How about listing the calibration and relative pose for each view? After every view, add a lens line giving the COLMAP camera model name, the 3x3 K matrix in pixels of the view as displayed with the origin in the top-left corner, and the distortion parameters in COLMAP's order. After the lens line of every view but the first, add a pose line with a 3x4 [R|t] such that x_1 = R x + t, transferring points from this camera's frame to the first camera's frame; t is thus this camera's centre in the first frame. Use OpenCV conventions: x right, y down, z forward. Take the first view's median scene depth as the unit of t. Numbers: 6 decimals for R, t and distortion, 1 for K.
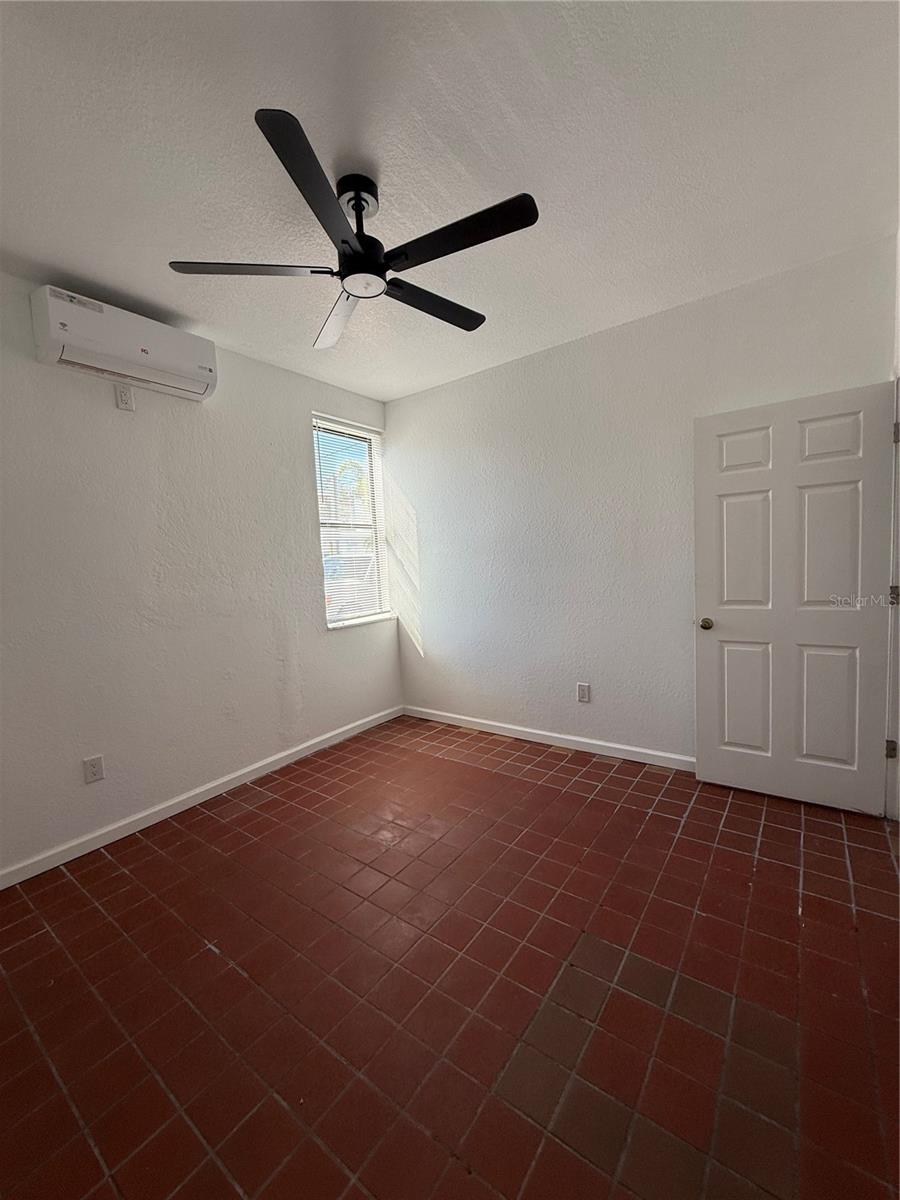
lens RADIAL K [[480.1, 0, 447.1], [0, 480.1, 598.6], [0, 0, 1]] dist [-0.000391, -0.000530]
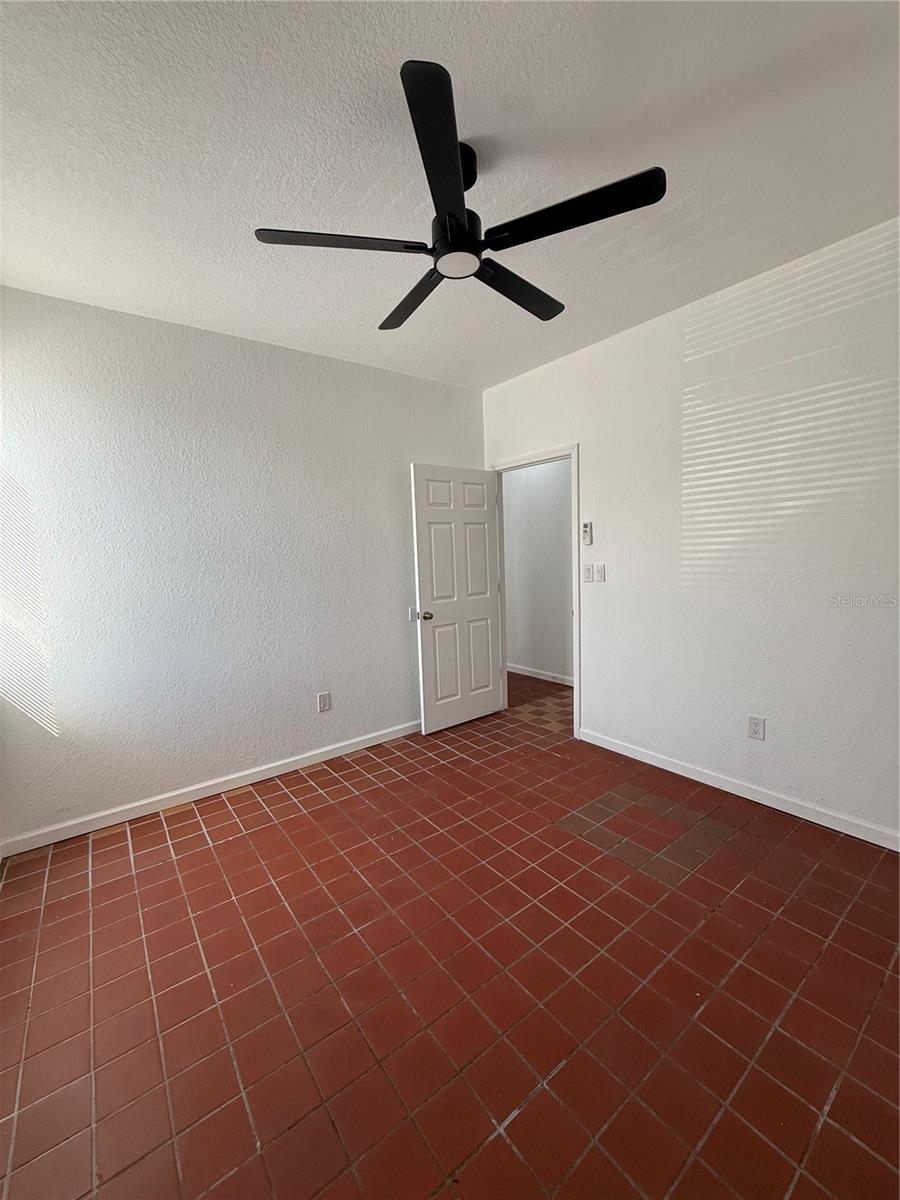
lens RADIAL K [[480.1, 0, 448.1], [0, 480.1, 599.7], [0, 0, 1]] dist [-0.000391, -0.000530]
pose [[0.282474, -0.049899, 0.957976, -0.677190], [0.104590, 0.994295, 0.020951, -0.012772], [-0.953556, 0.094277, 0.286081, 0.501505]]
